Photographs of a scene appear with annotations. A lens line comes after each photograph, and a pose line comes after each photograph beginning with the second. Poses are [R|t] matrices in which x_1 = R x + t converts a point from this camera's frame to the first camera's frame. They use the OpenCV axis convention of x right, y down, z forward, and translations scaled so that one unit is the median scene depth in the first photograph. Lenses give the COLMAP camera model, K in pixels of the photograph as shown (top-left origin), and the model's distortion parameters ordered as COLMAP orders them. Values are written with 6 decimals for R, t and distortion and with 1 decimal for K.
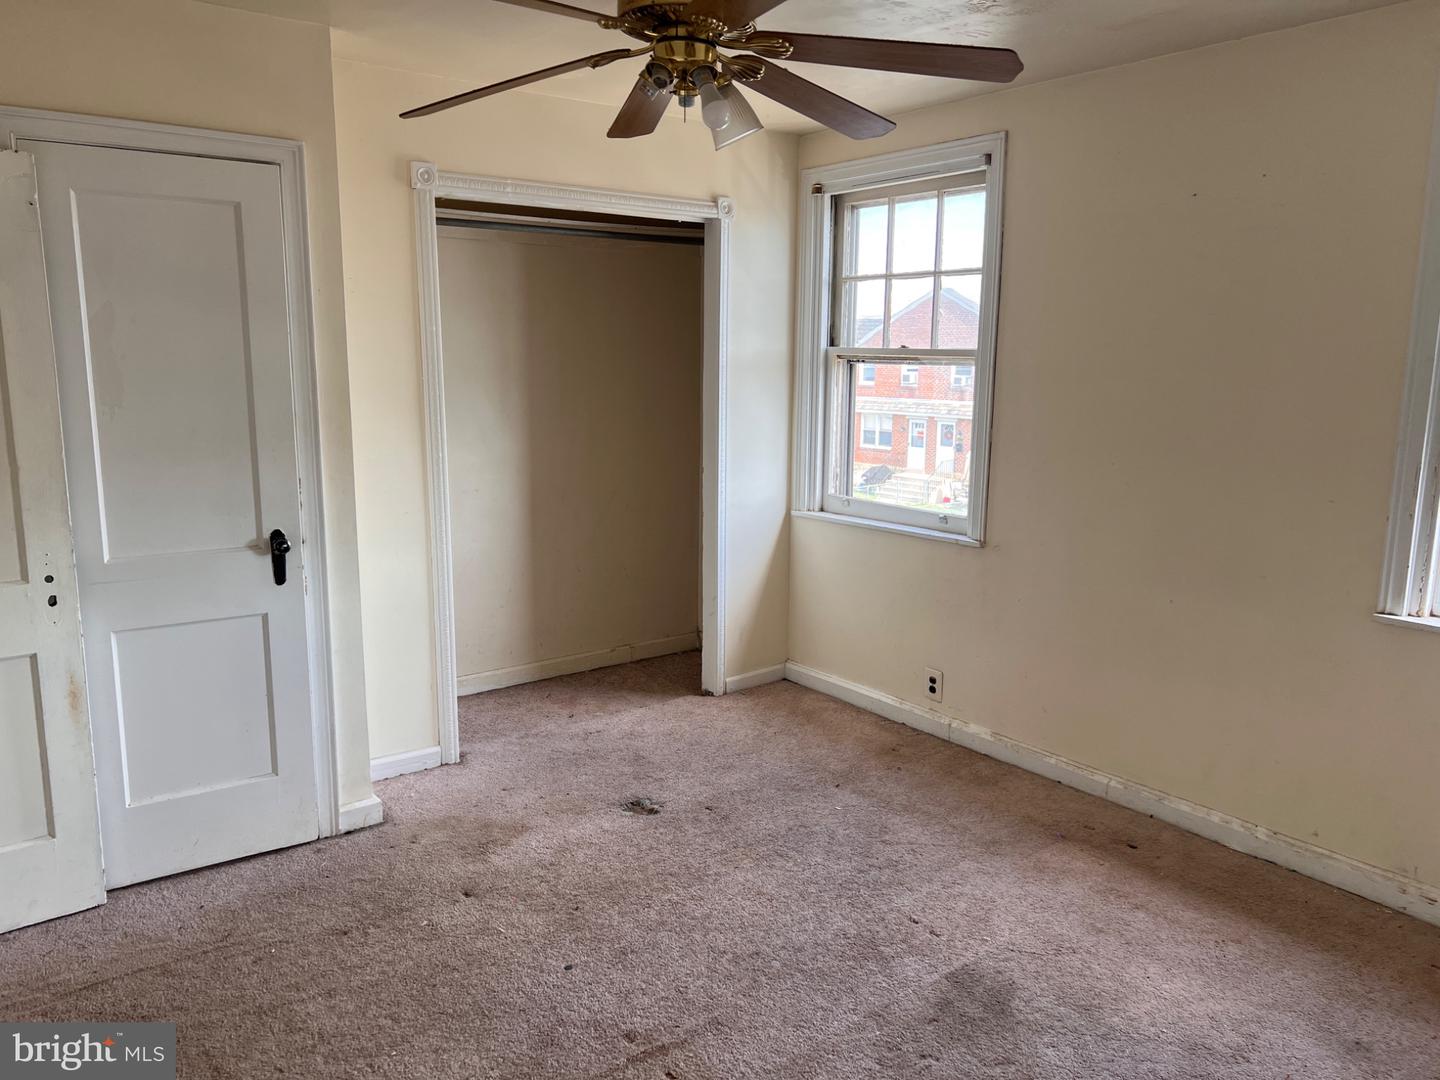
lens RADIAL K [[1078.5, 0, 727.3], [0, 1078.5, 542.0], [0, 0, 1]] dist [0.059152, -0.063400]
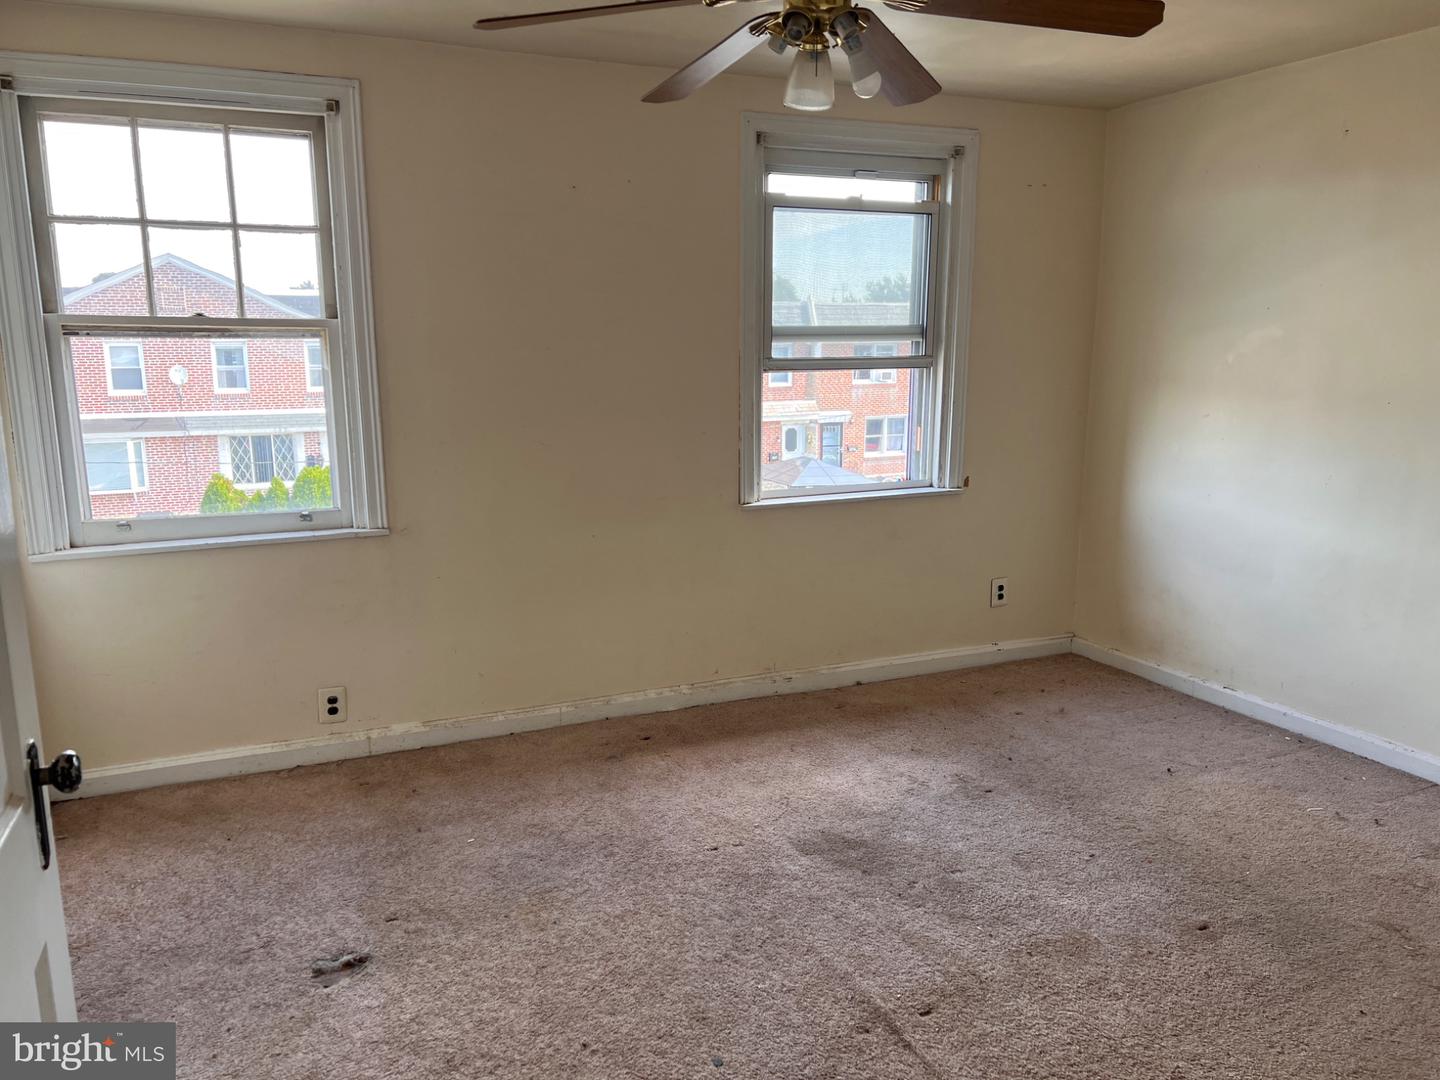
lens RADIAL K [[1078.5, 0, 720.5], [0, 1078.5, 532.4], [0, 0, 1]] dist [0.059152, -0.063400]
pose [[0.243064, -0.190521, 0.951116, -0.573133], [0.169643, 0.973759, 0.151703, -0.088650], [-0.955061, 0.124476, 0.269006, 0.475216]]
